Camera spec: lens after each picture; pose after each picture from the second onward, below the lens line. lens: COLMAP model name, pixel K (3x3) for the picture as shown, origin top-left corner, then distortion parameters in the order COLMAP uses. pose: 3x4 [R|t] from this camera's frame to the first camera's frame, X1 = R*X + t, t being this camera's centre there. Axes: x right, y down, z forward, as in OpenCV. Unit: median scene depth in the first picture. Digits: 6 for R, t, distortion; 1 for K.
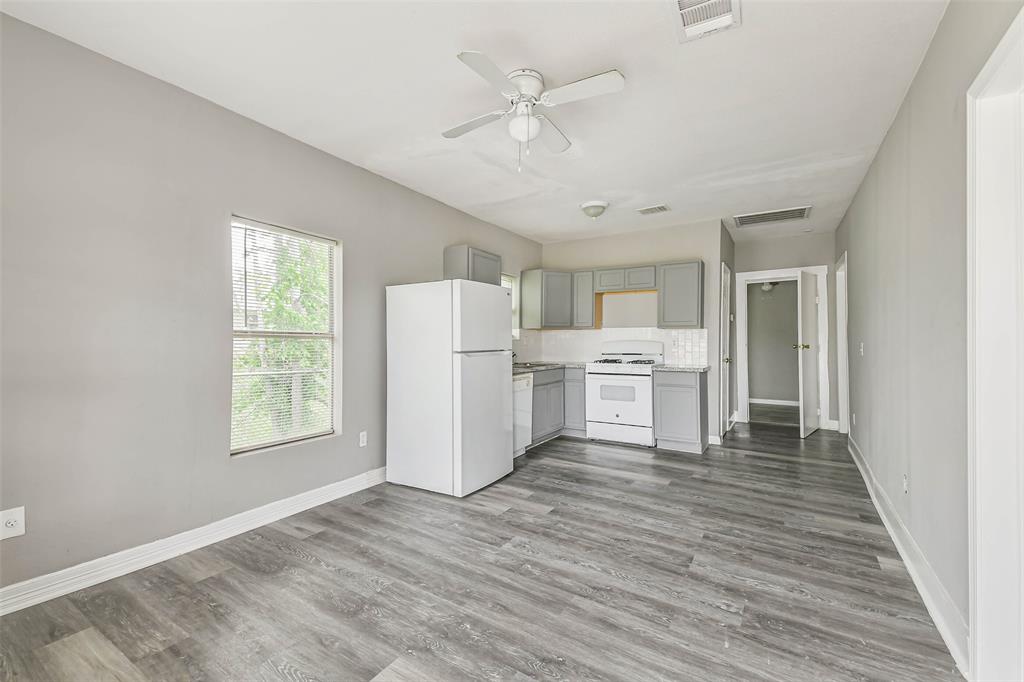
lens RADIAL K [[435.3, 0, 513.4], [0, 435.3, 336.8], [0, 0, 1]] dist [0.093877, -0.040366]
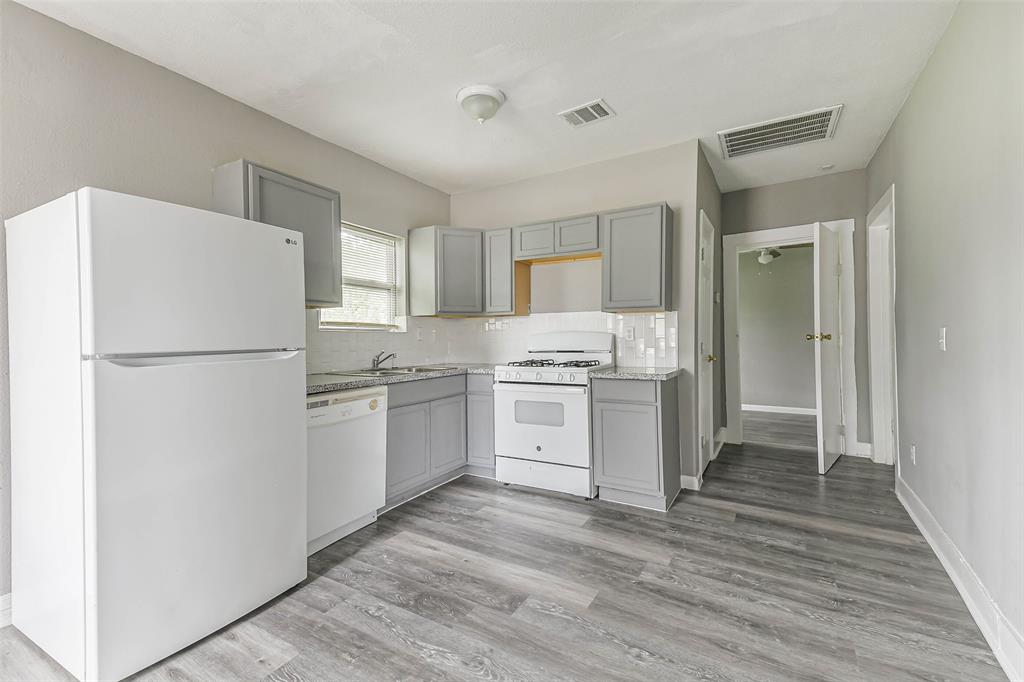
lens RADIAL K [[444.1, 0, 512.4], [0, 444.1, 338.1], [0, 0, 1]] dist [0.114661, -0.043858]
pose [[0.999786, -0.011791, 0.017027, 0.261321], [0.011566, 0.999845, 0.013243, 0.013216], [-0.017180, -0.013043, 0.999767, 0.483430]]
